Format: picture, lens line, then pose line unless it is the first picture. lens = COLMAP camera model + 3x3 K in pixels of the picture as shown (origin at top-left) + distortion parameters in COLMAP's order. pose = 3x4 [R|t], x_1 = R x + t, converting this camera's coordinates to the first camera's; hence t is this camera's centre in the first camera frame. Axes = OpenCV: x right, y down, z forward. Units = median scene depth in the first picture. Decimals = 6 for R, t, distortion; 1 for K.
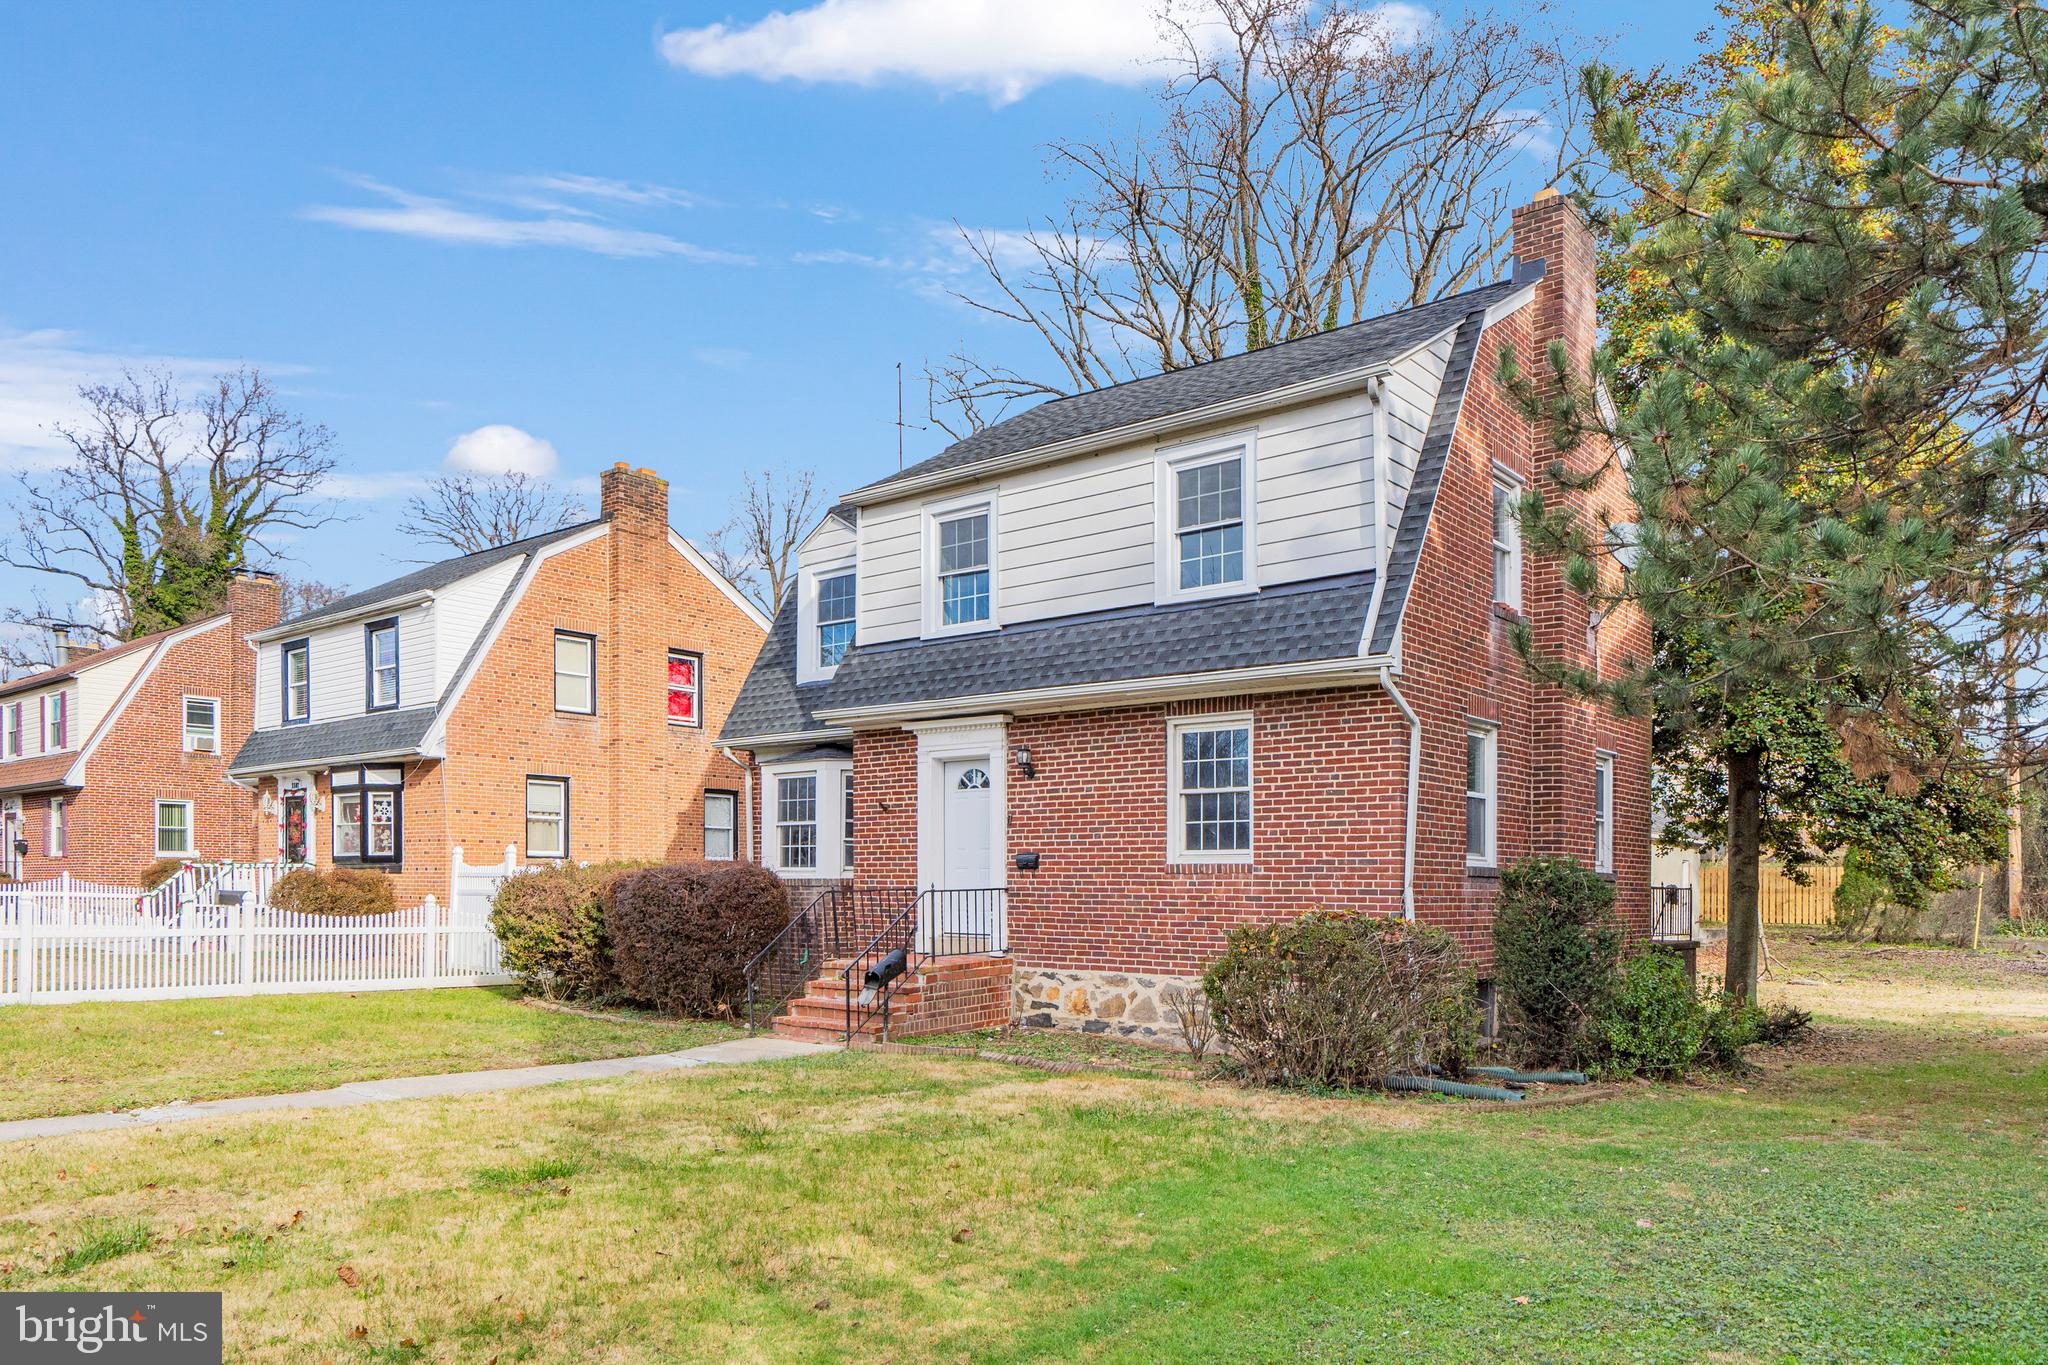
lens RADIAL K [[1392.1, 0, 1023.8], [0, 1392.1, 697.4], [0, 0, 1]] dist [-0.003319, -0.000021]
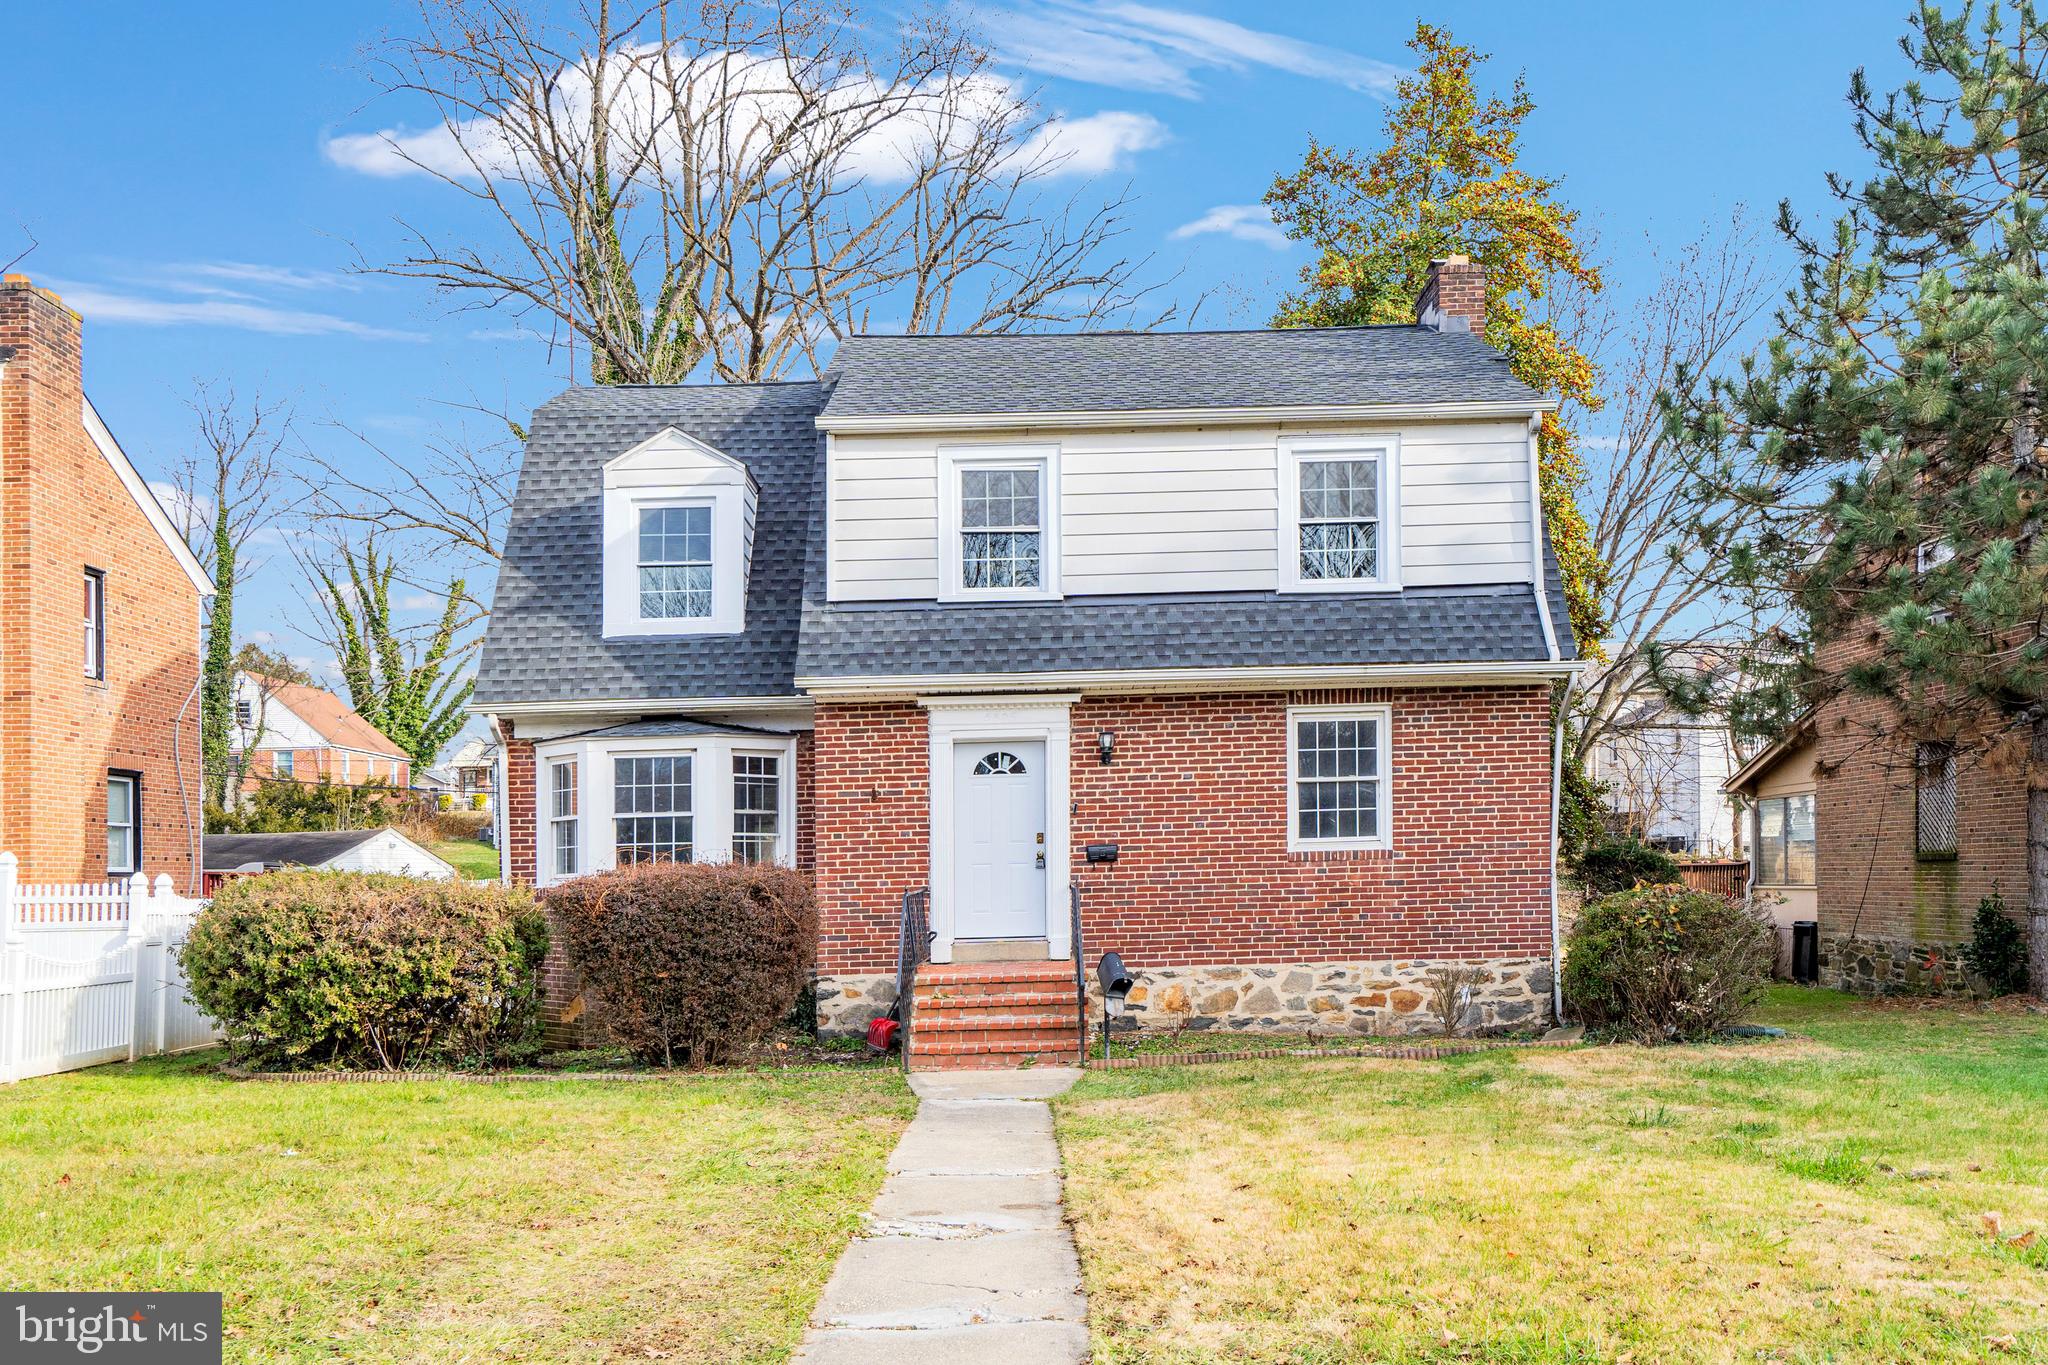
lens RADIAL K [[1555.1, 0, 1023.7], [0, 1555.1, 669.3], [0, 0, 1]] dist [-0.005941, -0.000579]
pose [[0.781274, 0.054268, 0.621824, -0.739678], [-0.050784, 0.998437, -0.023329, 0.023996], [-0.622119, -0.013353, 0.782809, 0.243551]]
